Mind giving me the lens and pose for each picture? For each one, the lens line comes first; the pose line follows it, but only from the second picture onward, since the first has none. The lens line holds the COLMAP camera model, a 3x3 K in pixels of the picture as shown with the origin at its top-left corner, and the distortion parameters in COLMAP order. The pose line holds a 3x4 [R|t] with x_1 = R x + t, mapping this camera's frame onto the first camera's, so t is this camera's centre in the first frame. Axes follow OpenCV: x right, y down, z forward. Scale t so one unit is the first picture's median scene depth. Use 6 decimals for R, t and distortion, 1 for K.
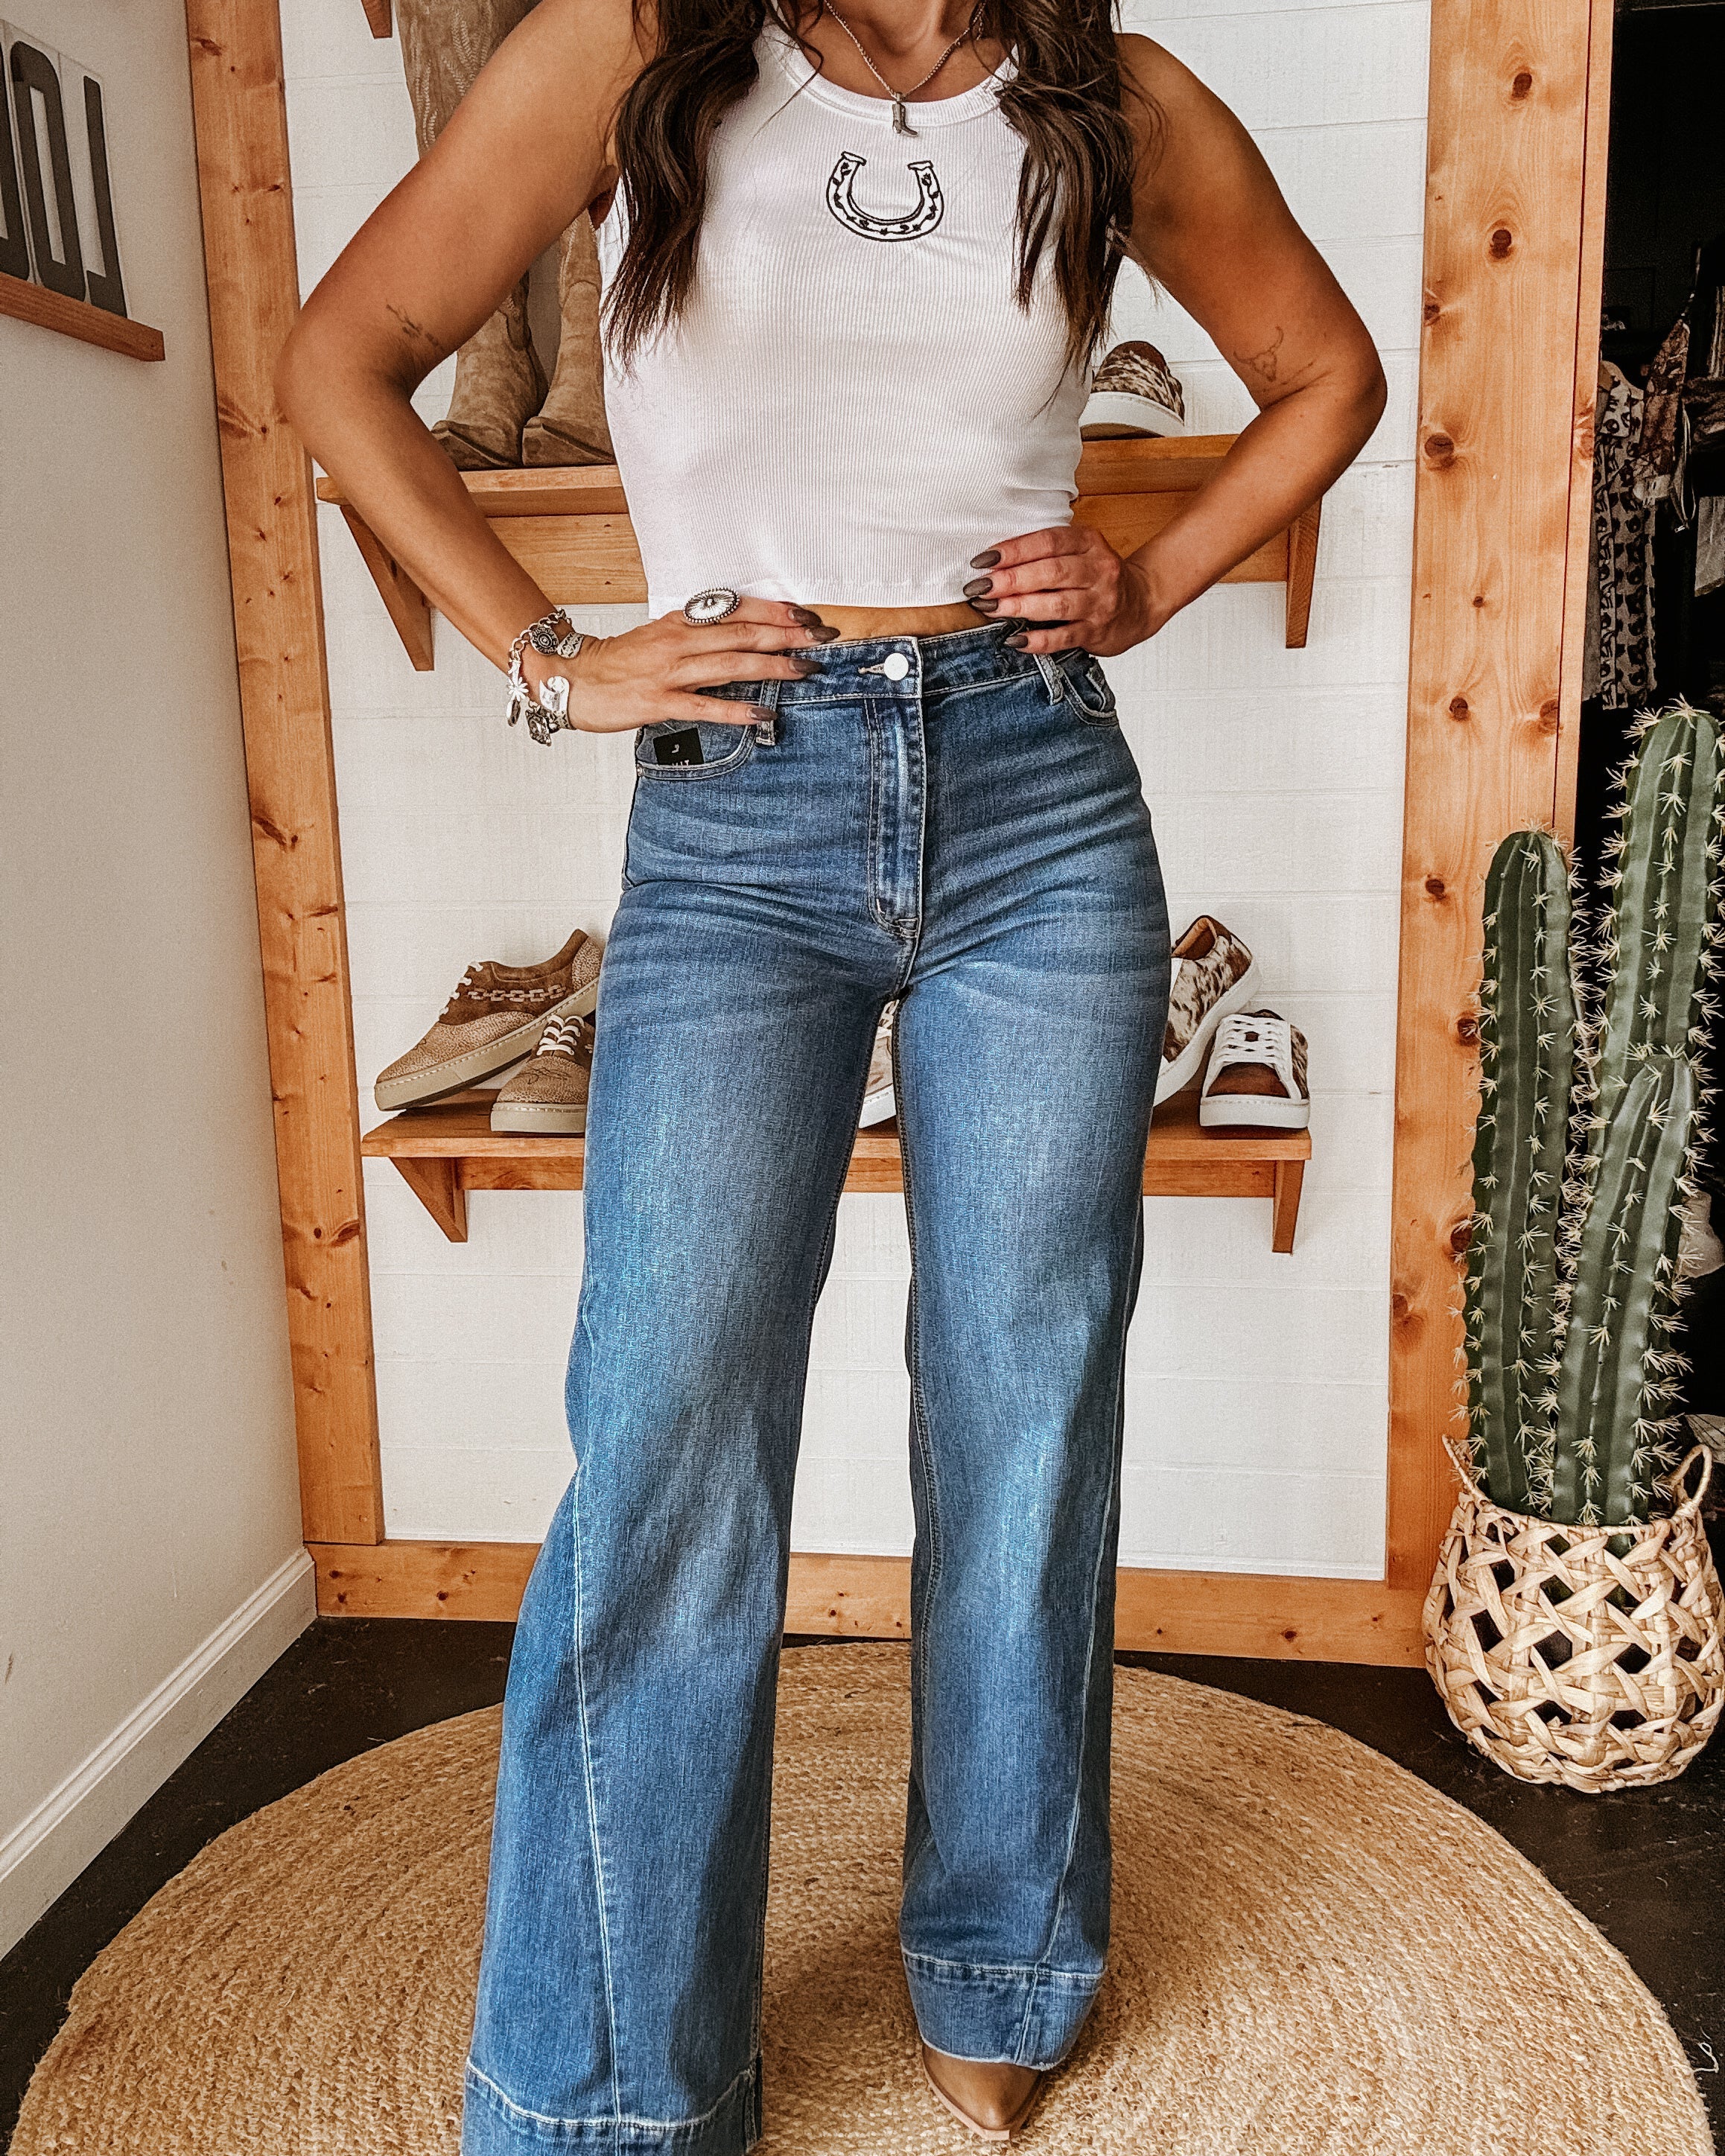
lens RADIAL K [[2030.7, 0, 862.5], [0, 2030.7, 1078.0], [0, 0, 1]] dist [0.106964, -0.172752]
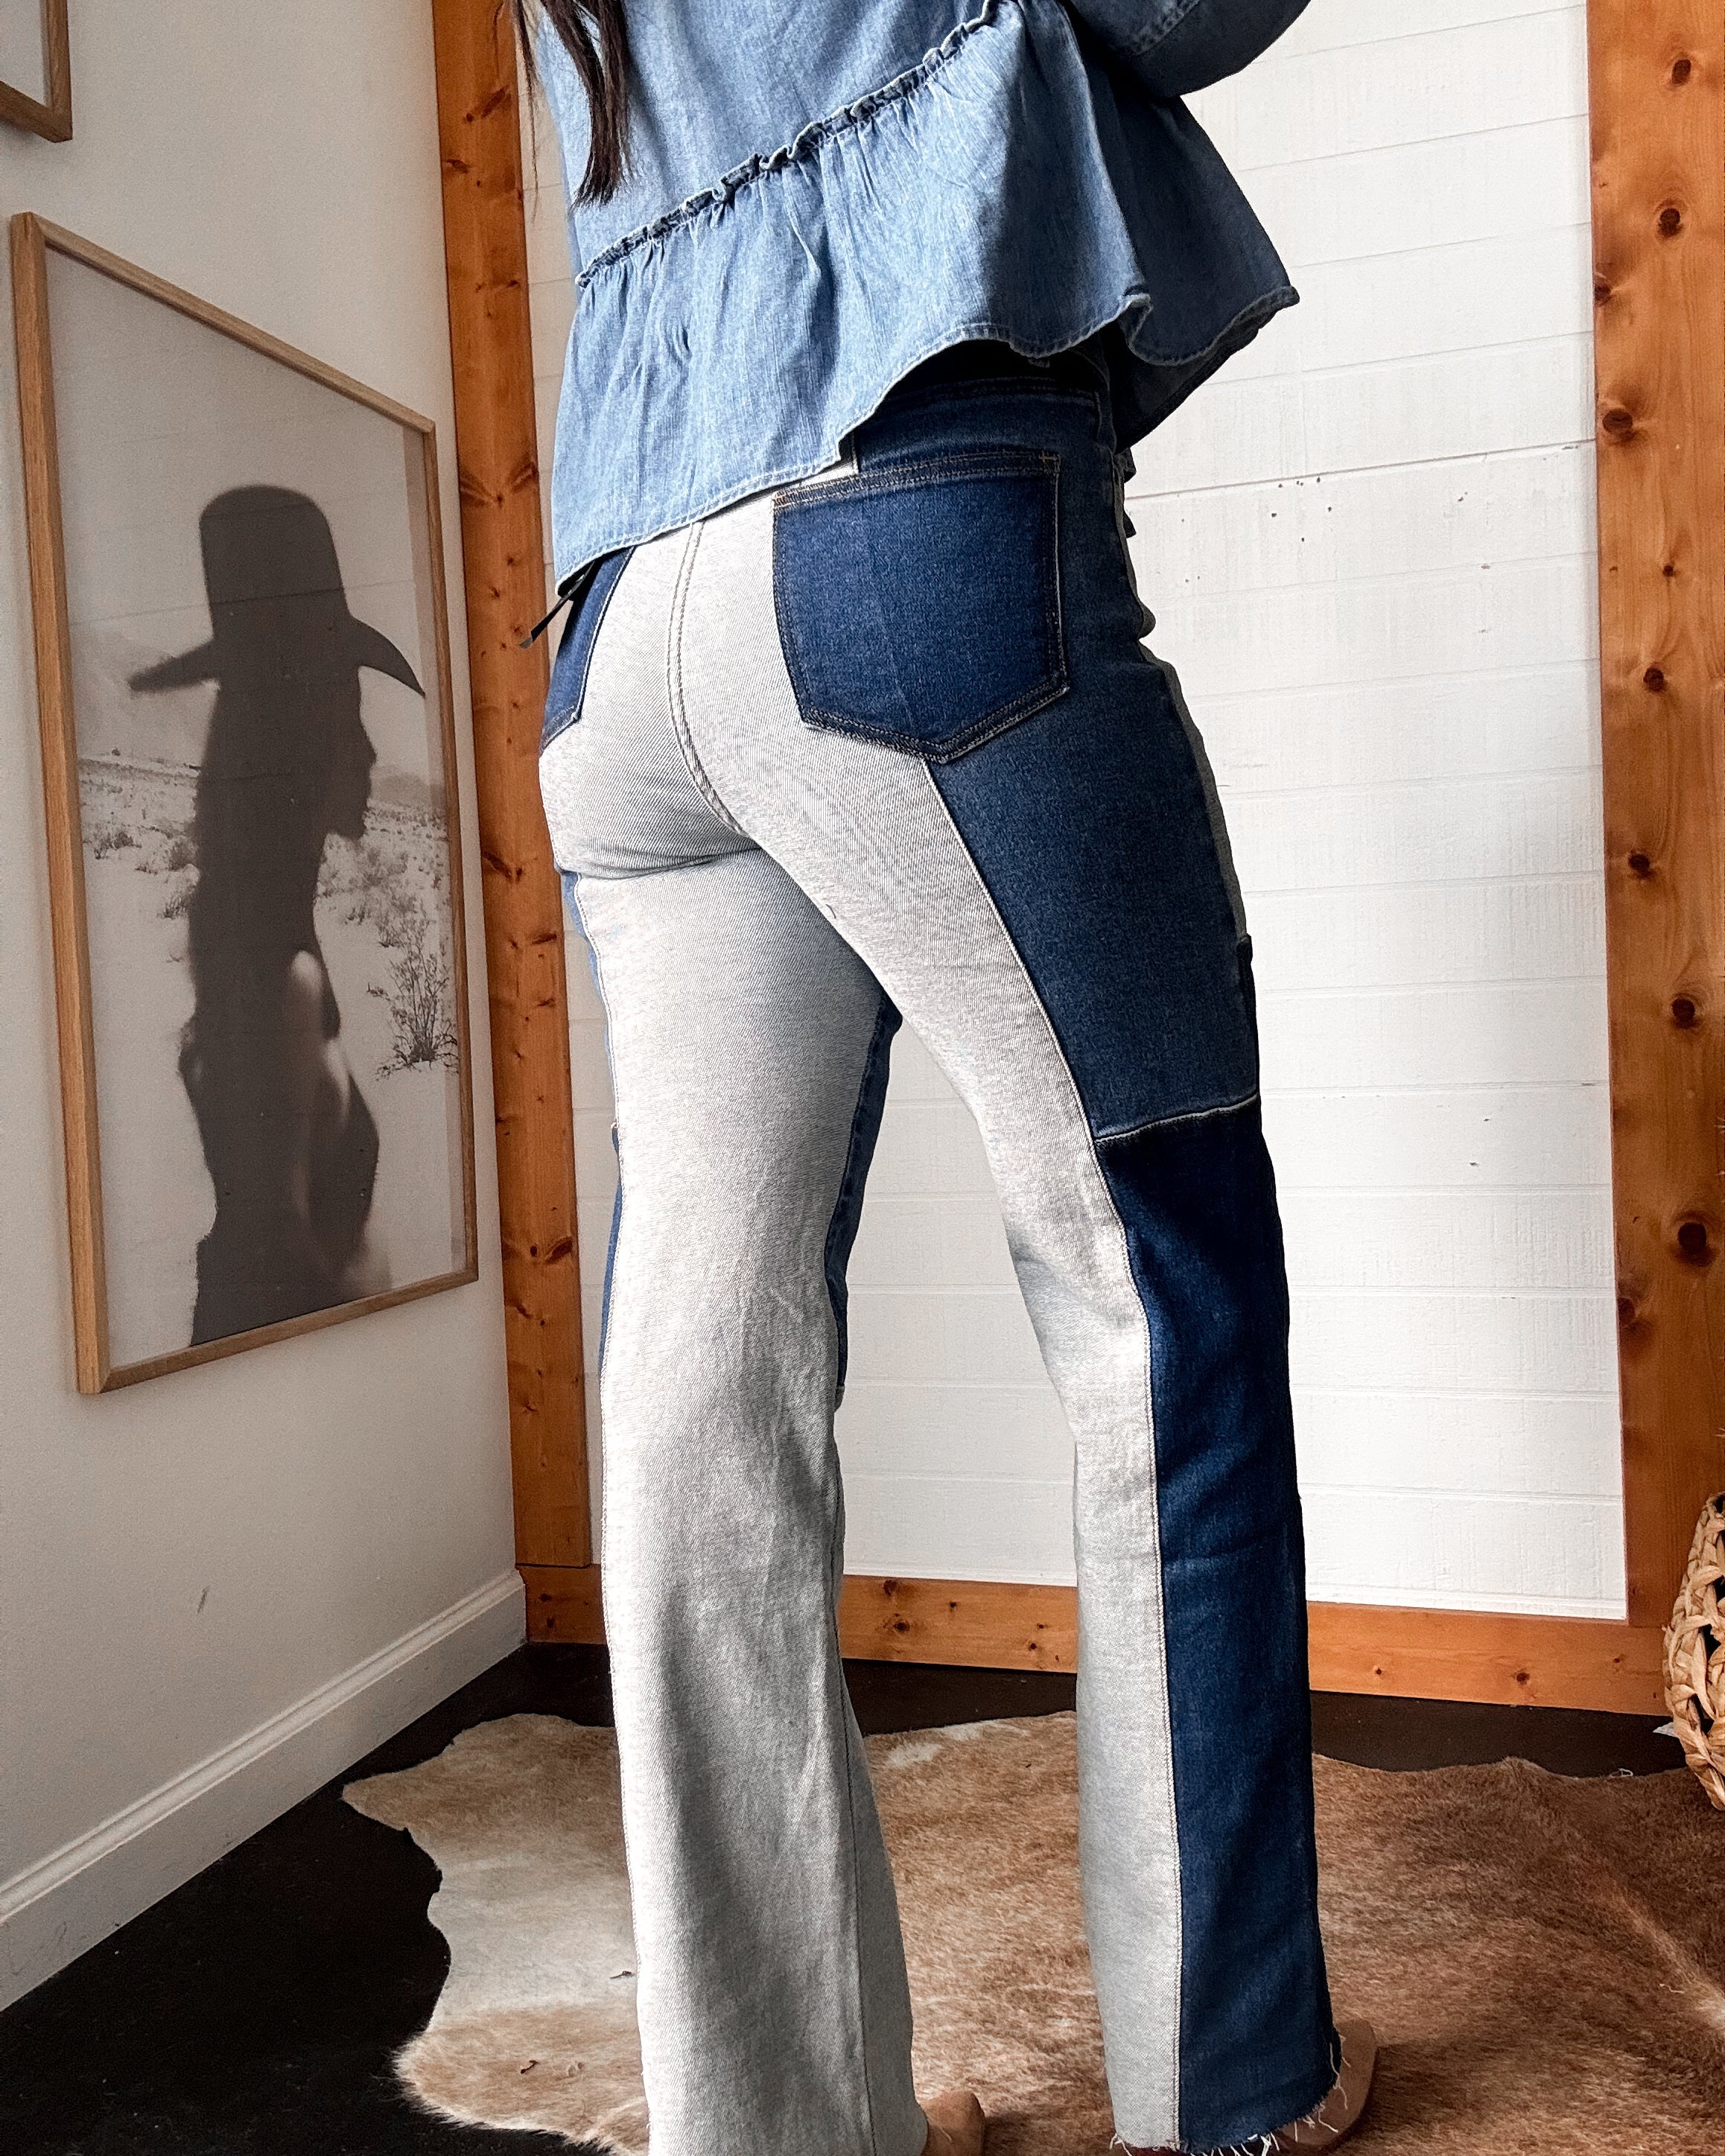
lens RADIAL K [[2030.7, 0, 862.5], [0, 2030.7, 1078.0], [0, 0, 1]] dist [0.106964, -0.172752]
pose [[0.986676, -0.014815, -0.162023, 0.077380], [-0.006868, 0.991166, -0.132452, 0.144409], [0.162554, 0.131800, 0.977857, 0.006341]]
